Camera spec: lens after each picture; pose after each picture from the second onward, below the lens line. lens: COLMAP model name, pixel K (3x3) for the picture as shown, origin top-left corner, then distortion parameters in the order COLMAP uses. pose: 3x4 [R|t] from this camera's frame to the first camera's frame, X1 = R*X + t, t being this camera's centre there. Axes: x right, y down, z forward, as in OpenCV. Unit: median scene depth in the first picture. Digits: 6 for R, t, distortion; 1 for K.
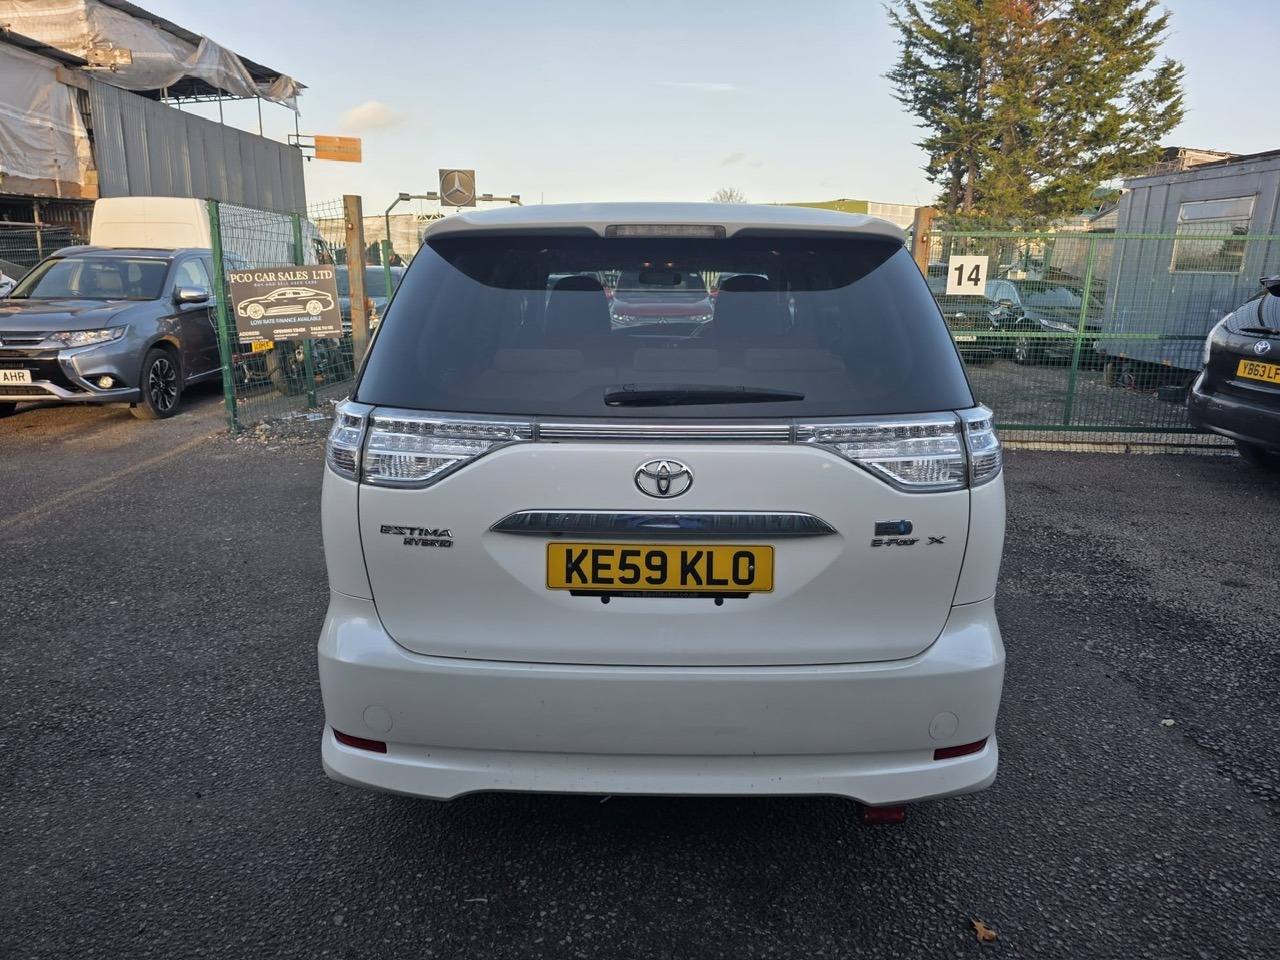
lens RADIAL K [[861.6, 0, 640.6], [0, 861.6, 476.2], [0, 0, 1]] dist [0.050609, -0.040868]
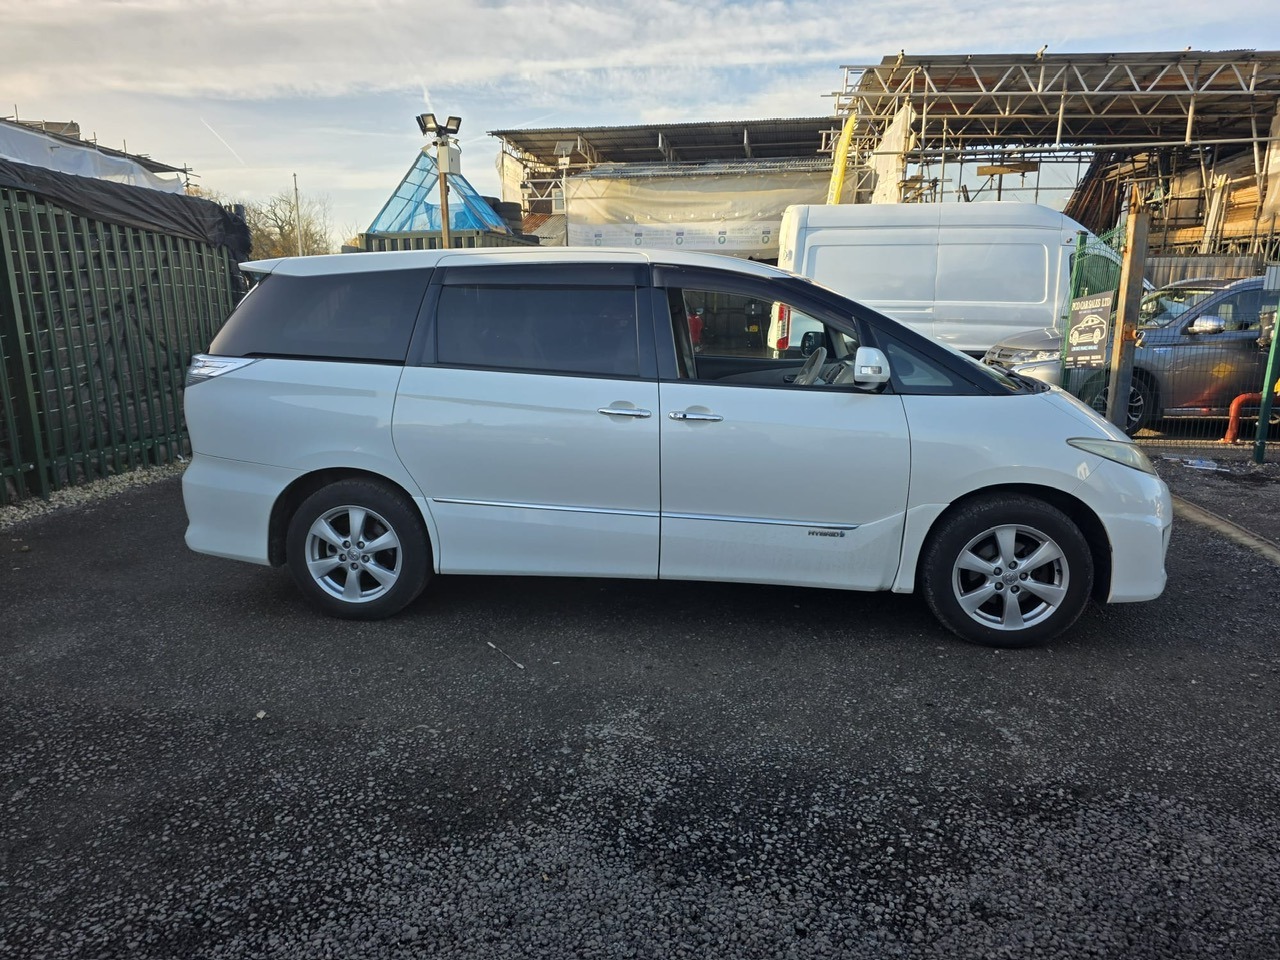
lens RADIAL K [[861.6, 0, 640.6], [0, 861.6, 476.2], [0, 0, 1]] dist [0.050609, -0.040868]
pose [[-0.115580, 0.187586, -0.975424, 0.266476], [-0.231757, 0.949809, 0.210121, -0.054327], [0.965883, 0.250347, -0.066304, 0.252301]]
